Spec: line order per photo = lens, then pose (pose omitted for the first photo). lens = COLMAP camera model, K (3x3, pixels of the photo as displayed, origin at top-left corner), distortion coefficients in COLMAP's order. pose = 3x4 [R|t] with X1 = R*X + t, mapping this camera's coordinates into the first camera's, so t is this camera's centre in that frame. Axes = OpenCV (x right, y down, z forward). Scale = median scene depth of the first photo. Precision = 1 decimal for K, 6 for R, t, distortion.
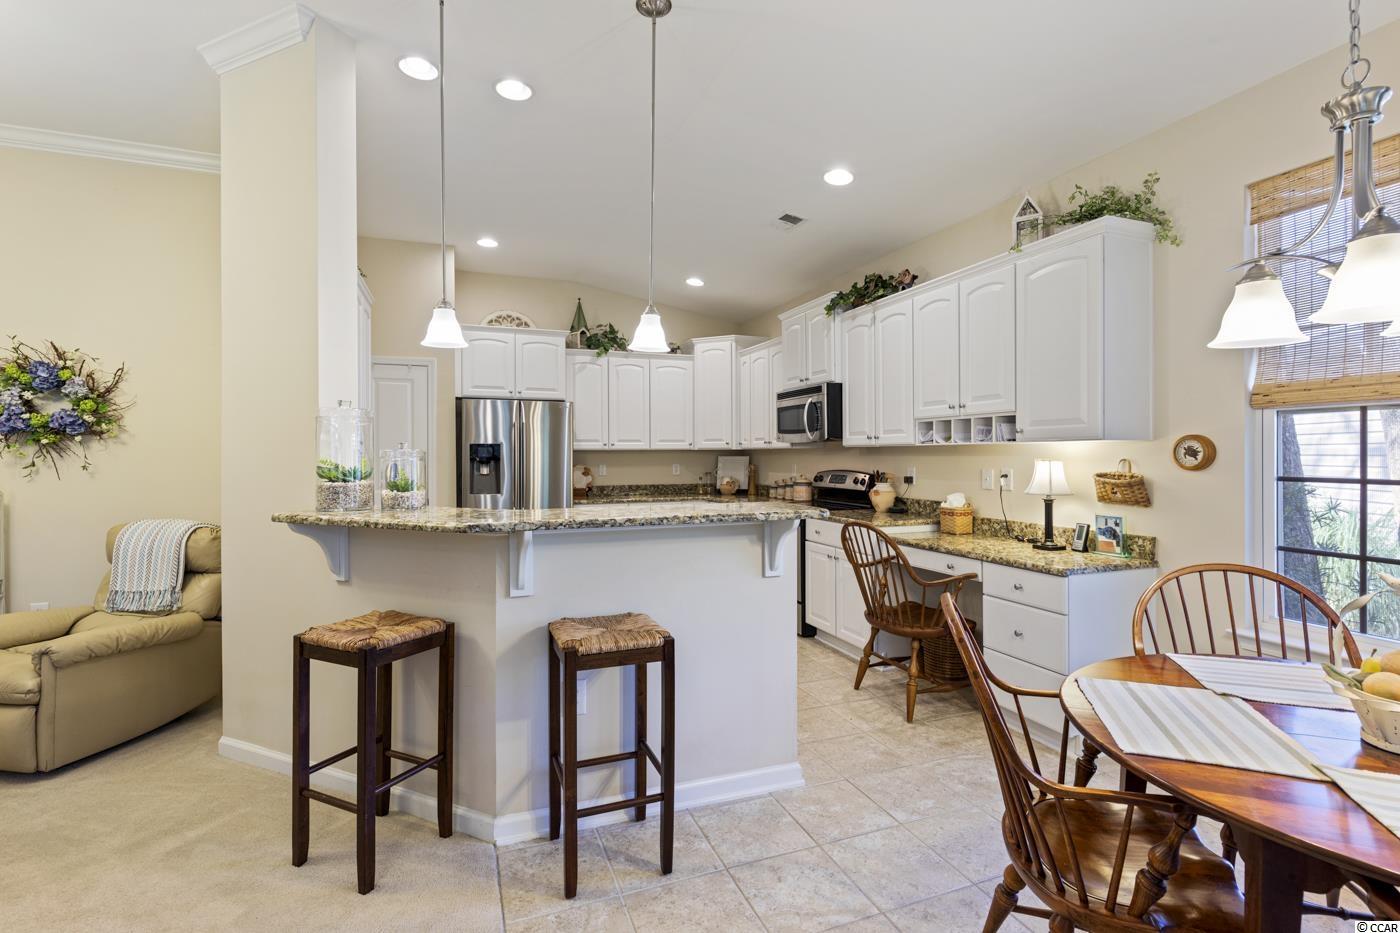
lens RADIAL K [[634.9, 0, 694.4], [0, 634.9, 453.4], [0, 0, 1]] dist [-0.000031, -0.000724]
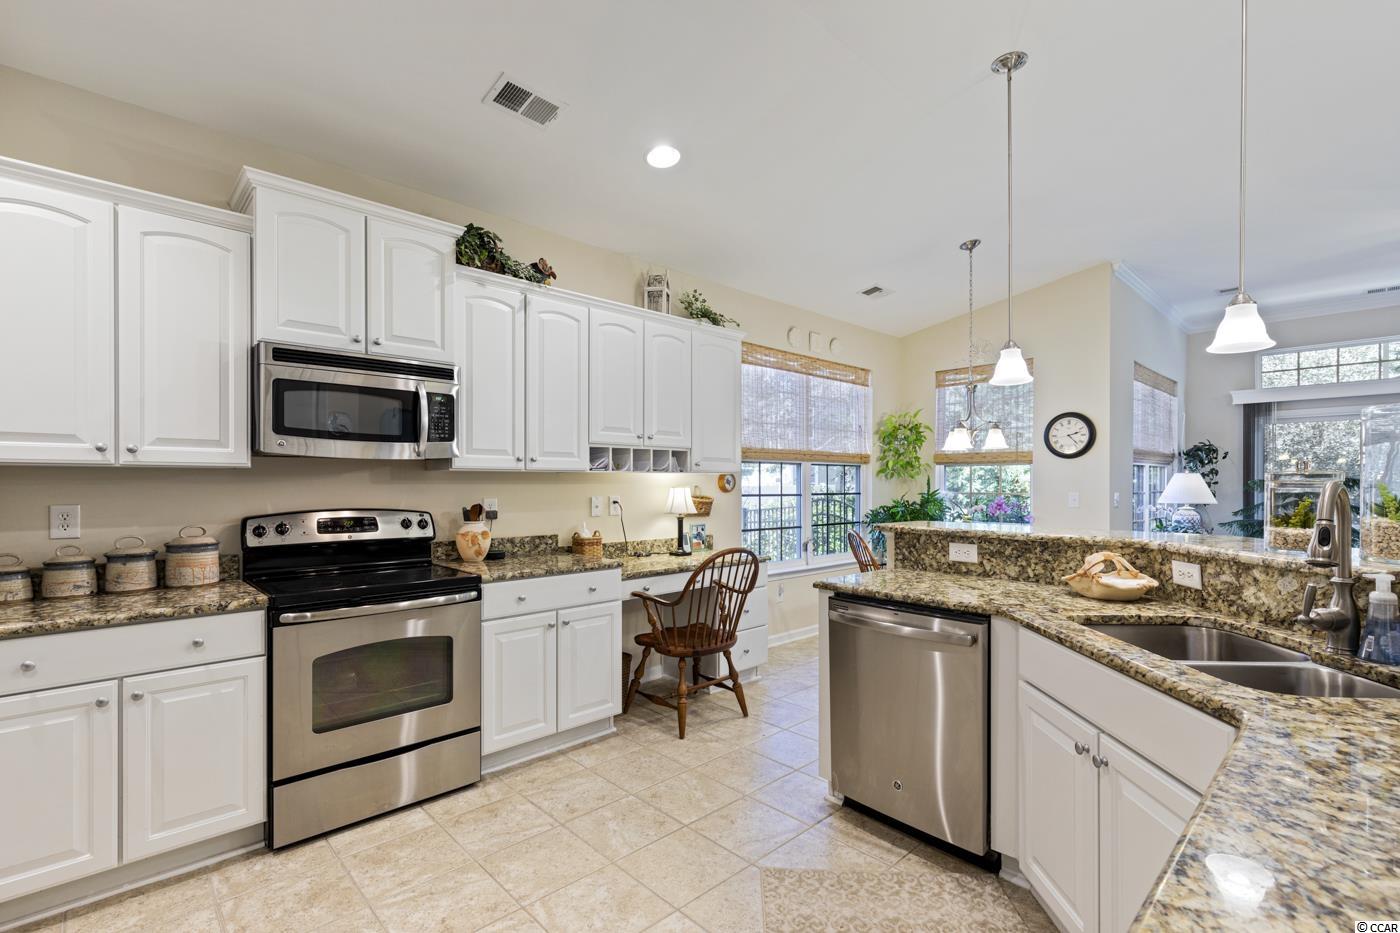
lens RADIAL K [[636.3, 0, 700.9], [0, 636.3, 481.7], [0, 0, 1]] dist [0.004541, -0.000941]
pose [[-0.385386, 0.007108, 0.922728, -0.479001], [-0.000224, 0.999970, -0.007796, 0.007004], [-0.922755, -0.003211, -0.385373, 1.056226]]
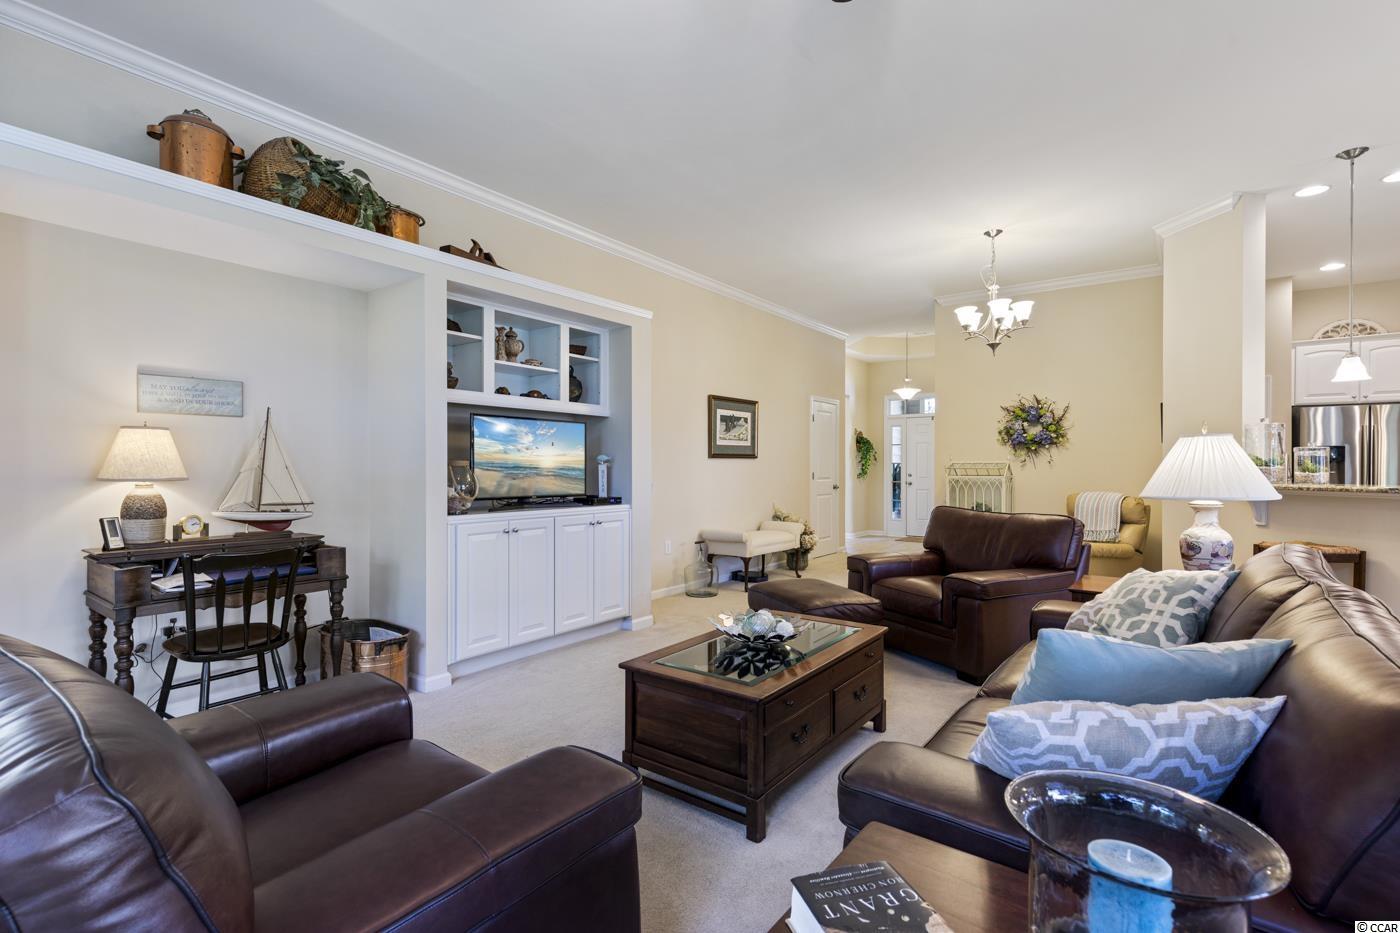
lens RADIAL K [[647.6, 0, 694.8], [0, 647.6, 470.1], [0, 0, 1]] dist [0.002937, -0.000415]
pose [[0.533964, 0.008995, -0.845459, 0.055034], [-0.001217, 0.999951, 0.009871, 0.021591], [0.845506, -0.004242, 0.533949, -0.671744]]
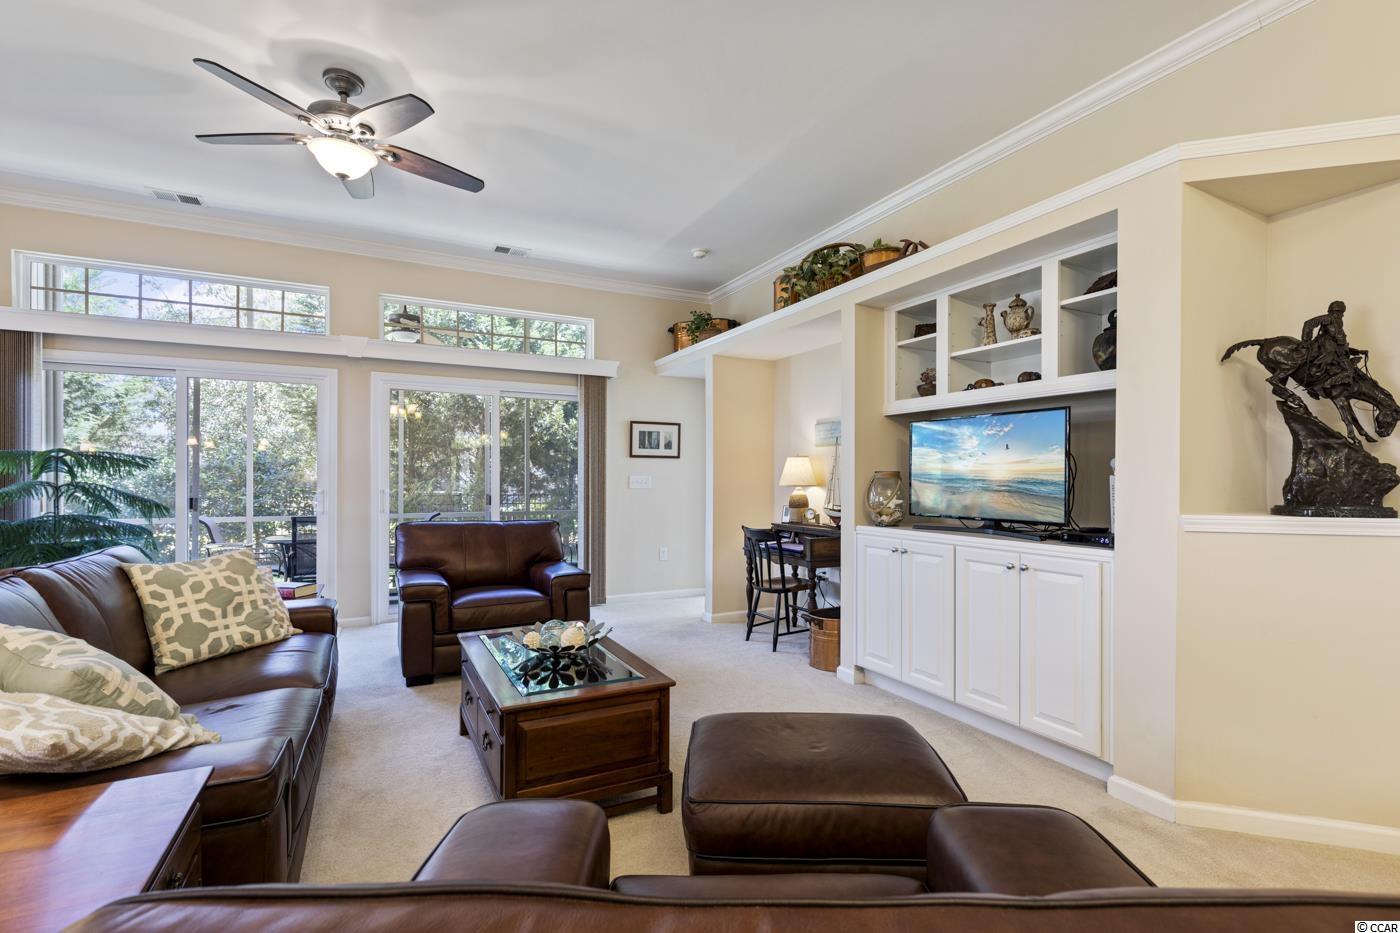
lens RADIAL K [[644.2, 0, 701.7], [0, 644.2, 477.6], [0, 0, 1]] dist [-0.000105, -0.000560]
pose [[-0.993462, 0.001802, -0.114150, -0.479416], [0.002146, 0.999994, -0.002889, 0.026398], [0.114144, -0.003115, -0.993459, 0.305935]]
